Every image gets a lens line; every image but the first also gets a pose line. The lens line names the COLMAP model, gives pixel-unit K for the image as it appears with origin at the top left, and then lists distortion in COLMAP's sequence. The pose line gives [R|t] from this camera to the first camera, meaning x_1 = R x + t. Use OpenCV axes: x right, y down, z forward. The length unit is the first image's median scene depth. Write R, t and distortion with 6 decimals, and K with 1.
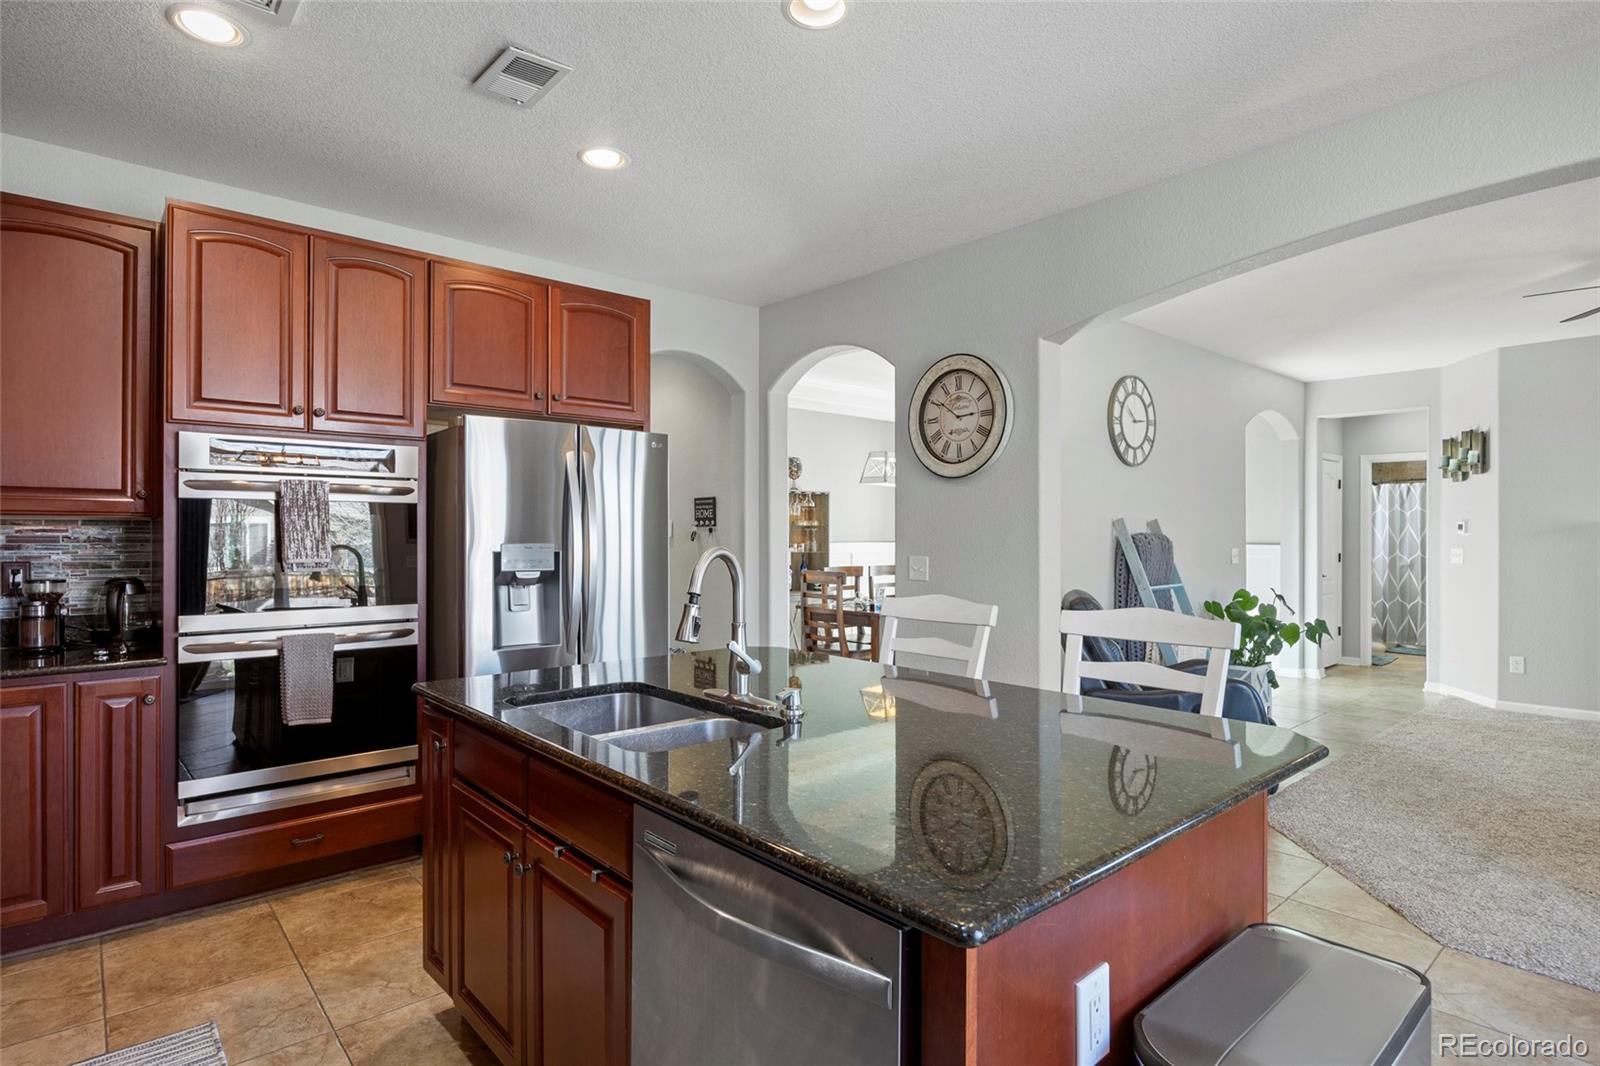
lens RADIAL K [[832.2, 0, 802.8], [0, 832.2, 530.4], [0, 0, 1]] dist [-0.005103, -0.001076]
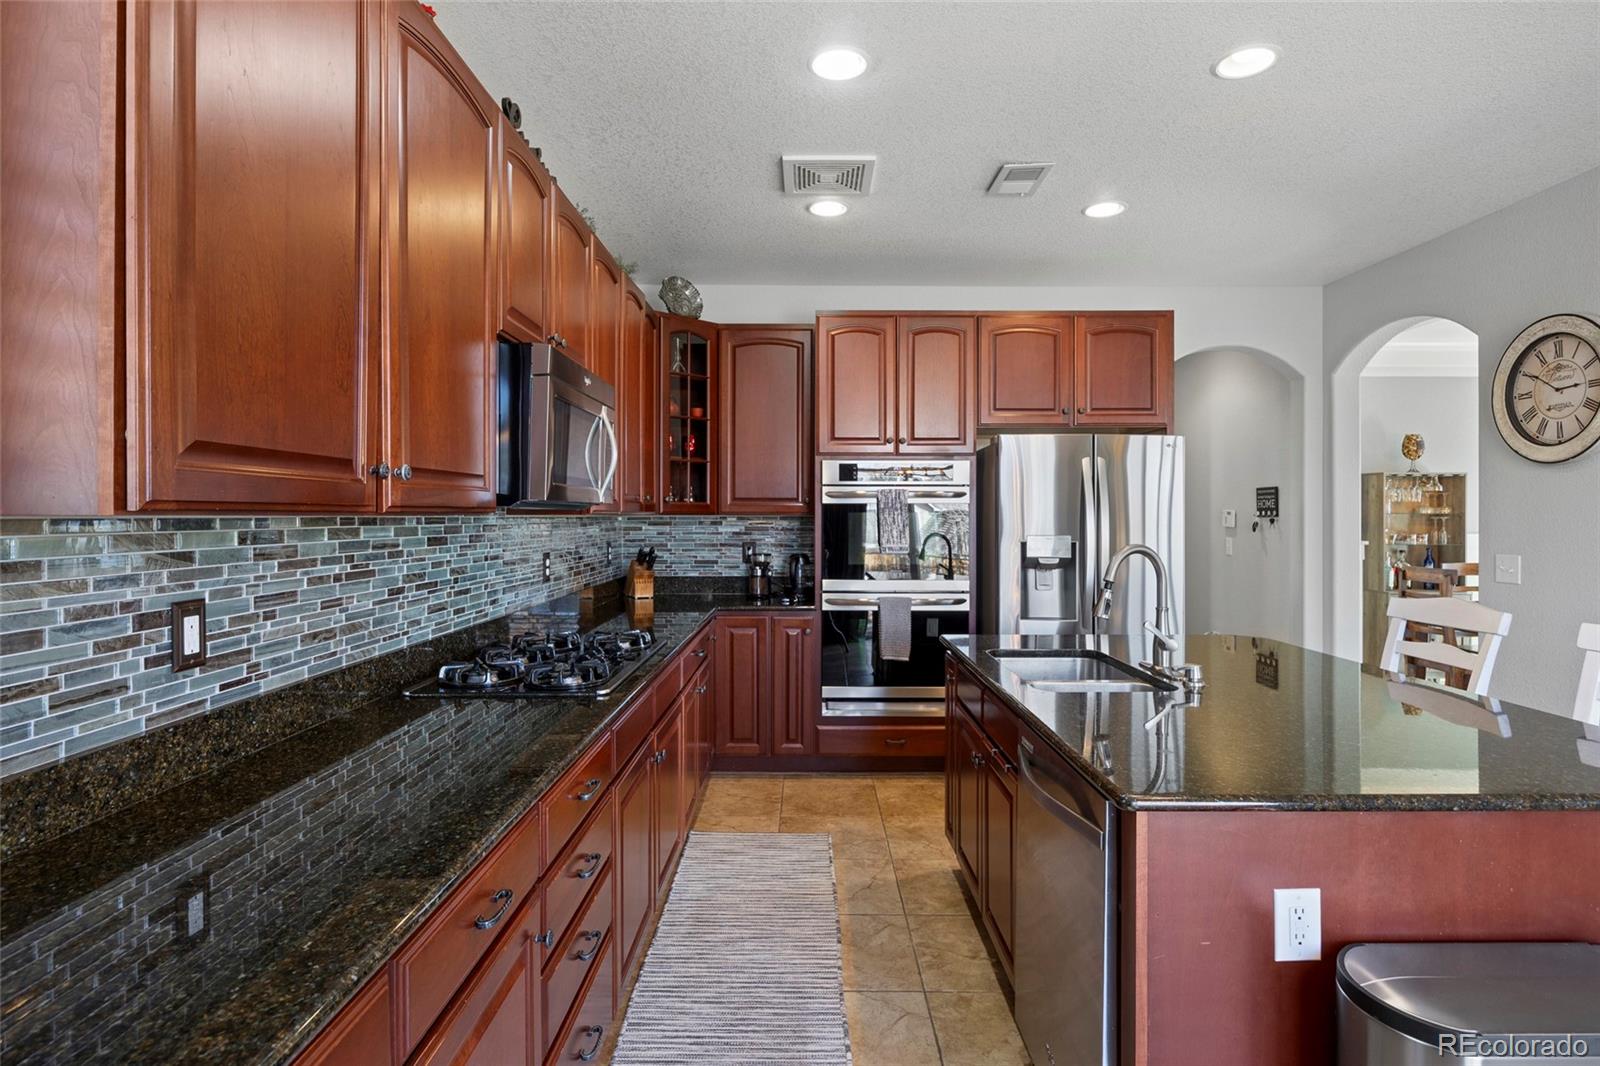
lens RADIAL K [[835.4, 0, 800.9], [0, 835.4, 515.8], [0, 0, 1]] dist [-0.002162, -0.000863]
pose [[0.745335, -0.000446, -0.666690, 0.221356], [0.002877, 0.999993, 0.002547, -0.017288], [0.666684, -0.003817, 0.745331, -0.163340]]
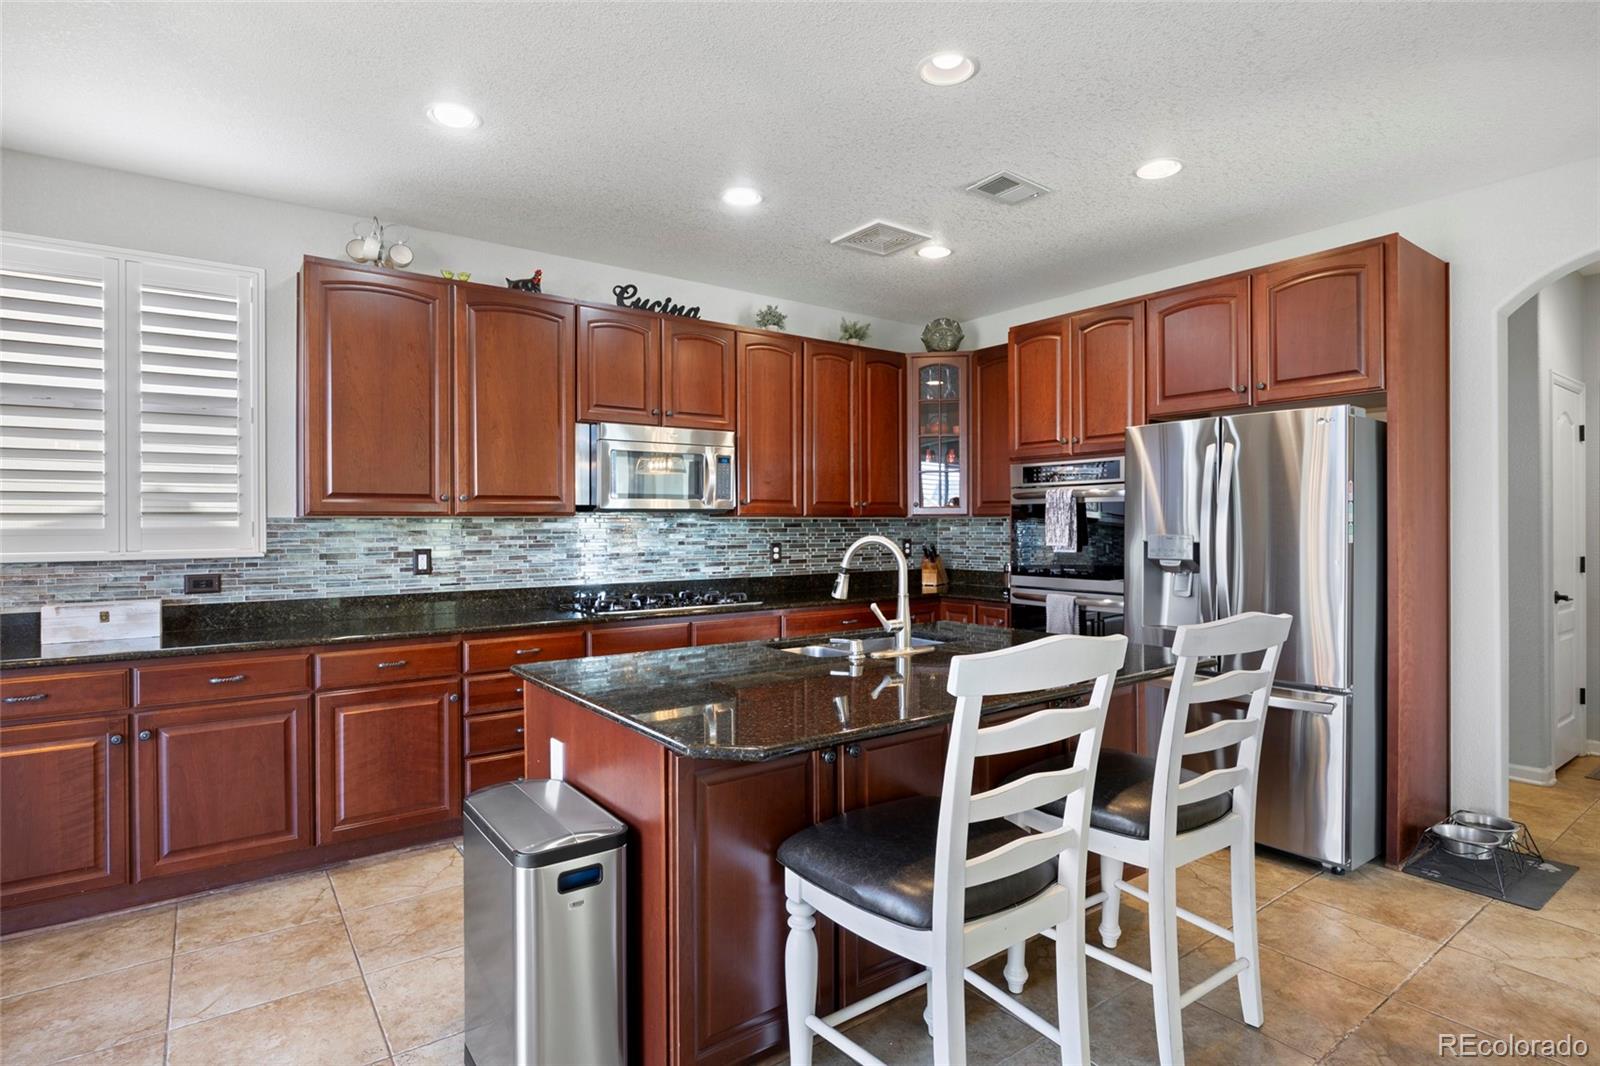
lens RADIAL K [[811.3, 0, 793.8], [0, 811.3, 523.9], [0, 0, 1]] dist [-0.009934, -0.000809]
pose [[-0.092119, -0.003168, -0.995743, 0.796499], [0.008327, 0.999958, -0.003952, 0.002284], [0.995713, -0.008656, -0.092089, 0.610085]]
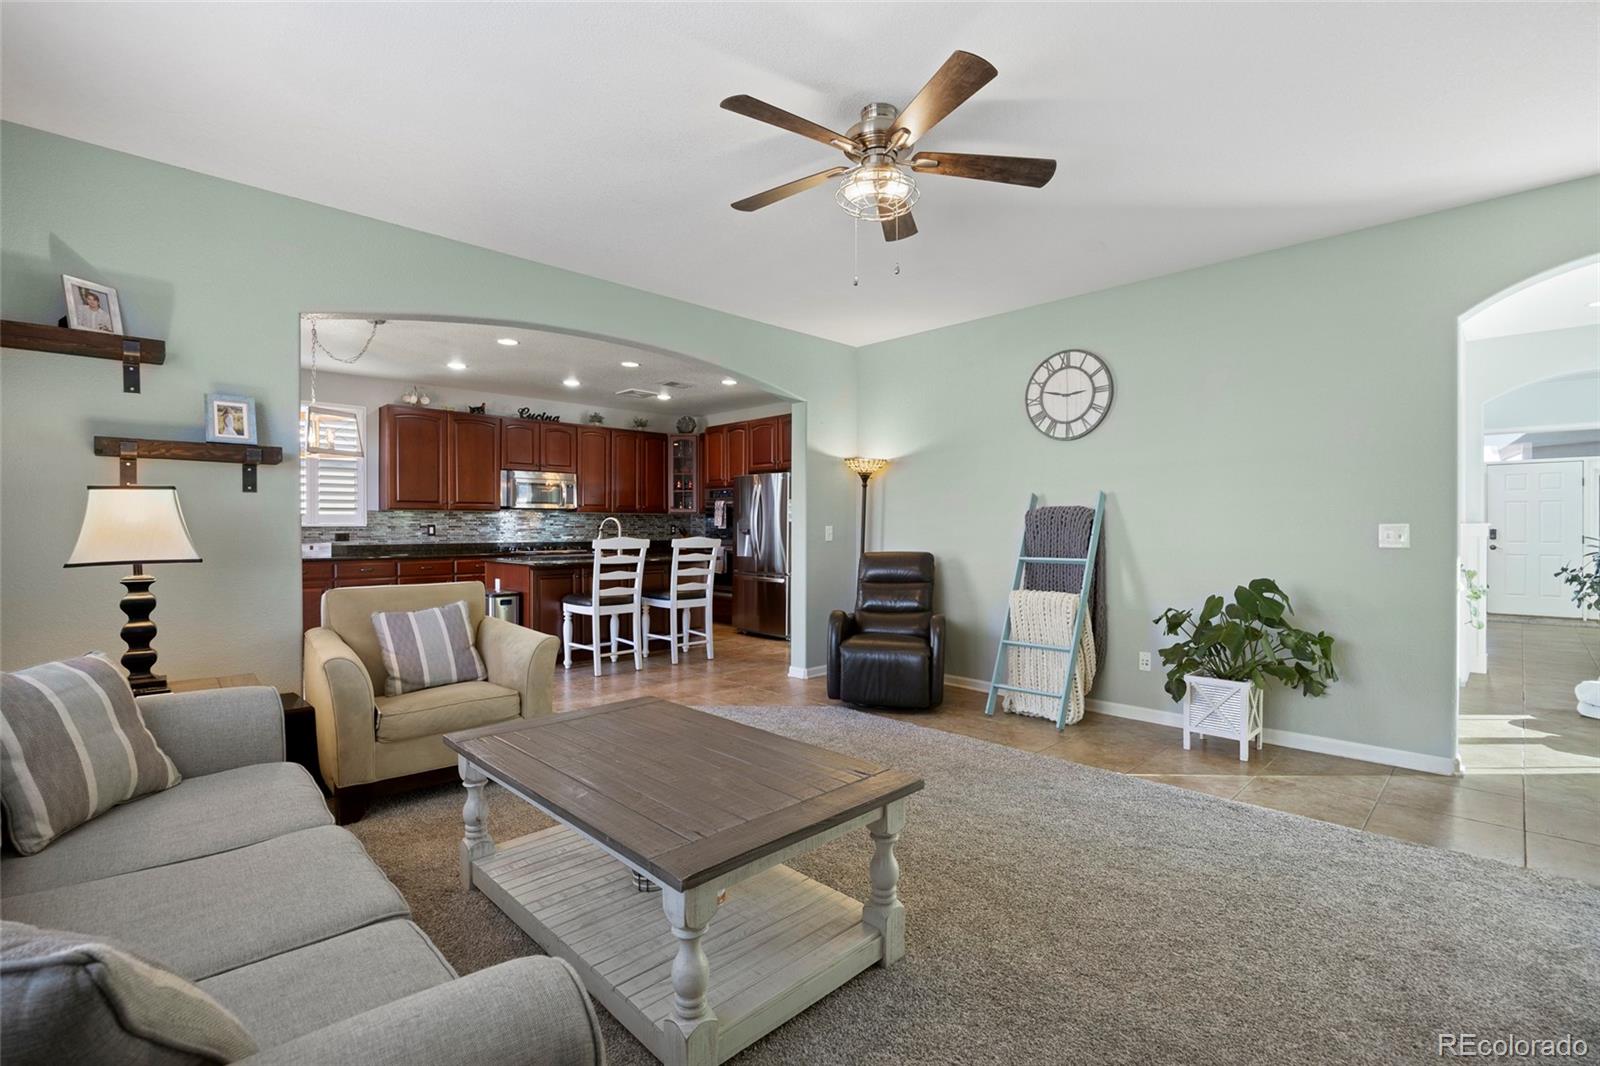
lens RADIAL K [[718.8, 0, 800.0], [0, 718.8, 533.0], [0, 0, 1]] dist [-0.017773, -0.000097]
pose [[0.055070, 0.007244, -0.998456, 2.148721], [0.003591, 0.999966, 0.007453, 0.044400], [0.998476, -0.003996, 0.055042, 1.069141]]
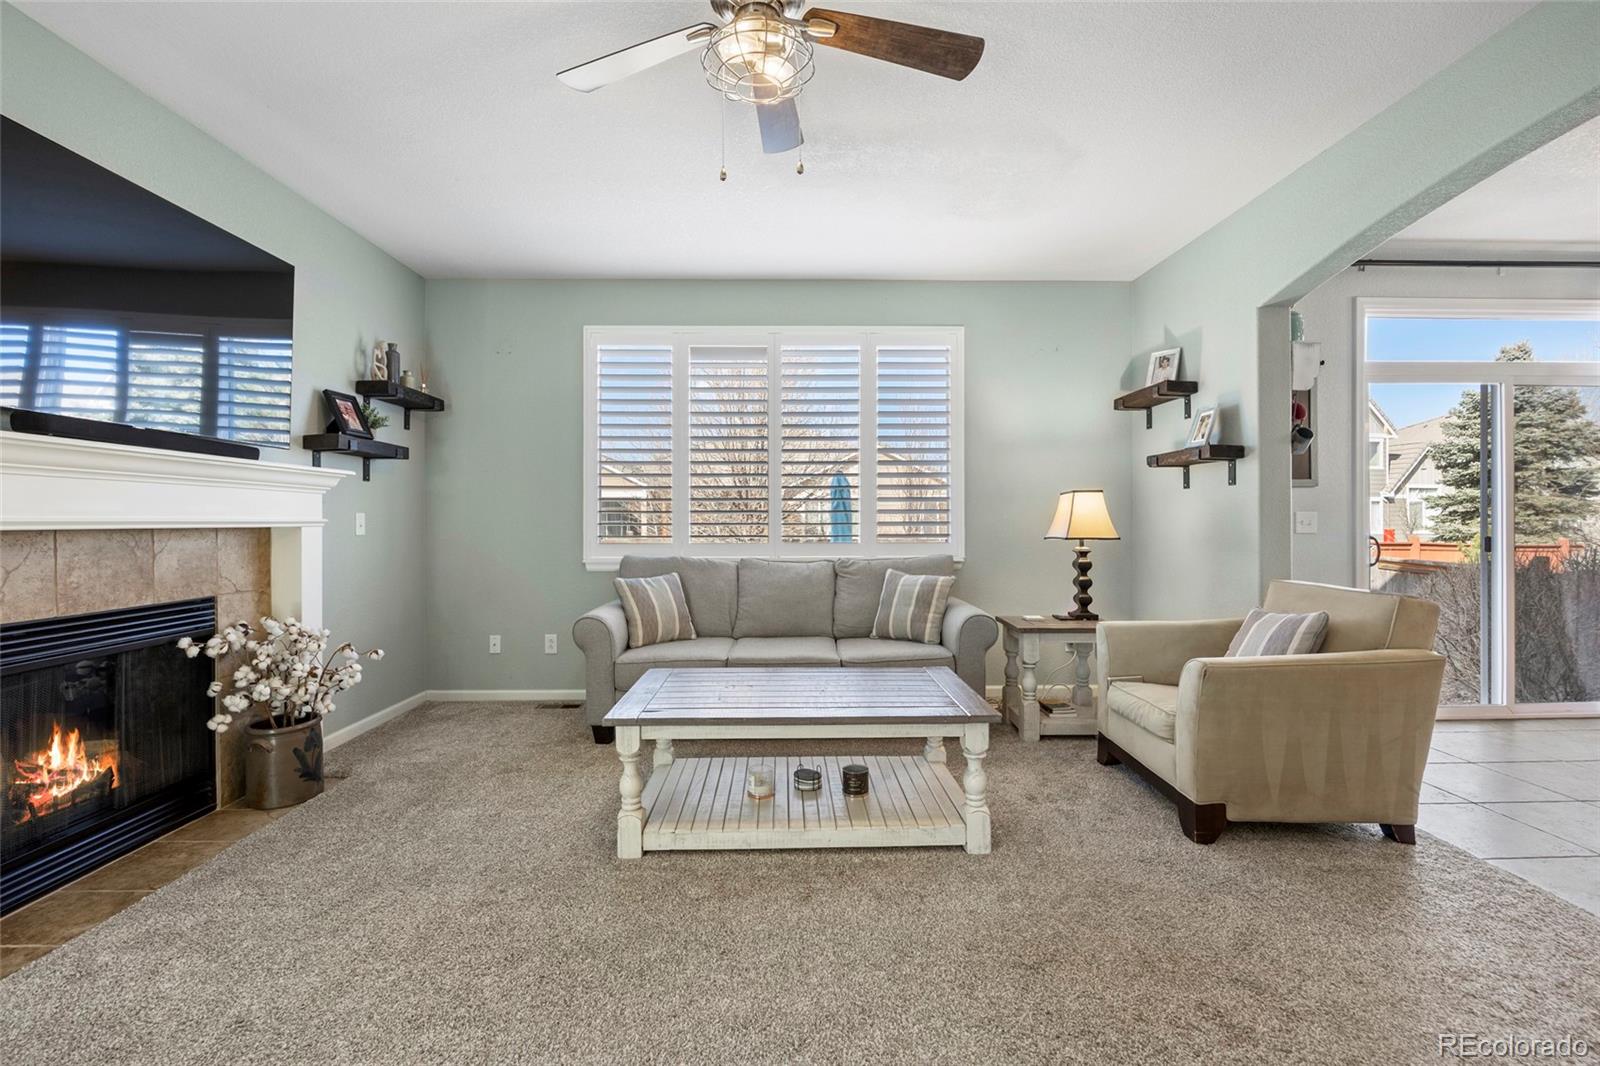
lens RADIAL K [[699.8, 0, 802.1], [0, 699.8, 520.3], [0, 0, 1]] dist [-0.002929, -0.000517]
pose [[-0.766472, 0.000630, 0.642277, 0.907190], [-0.002145, 0.999991, -0.003541, 0.053735], [-0.642274, -0.004091, -0.766464, 1.650201]]
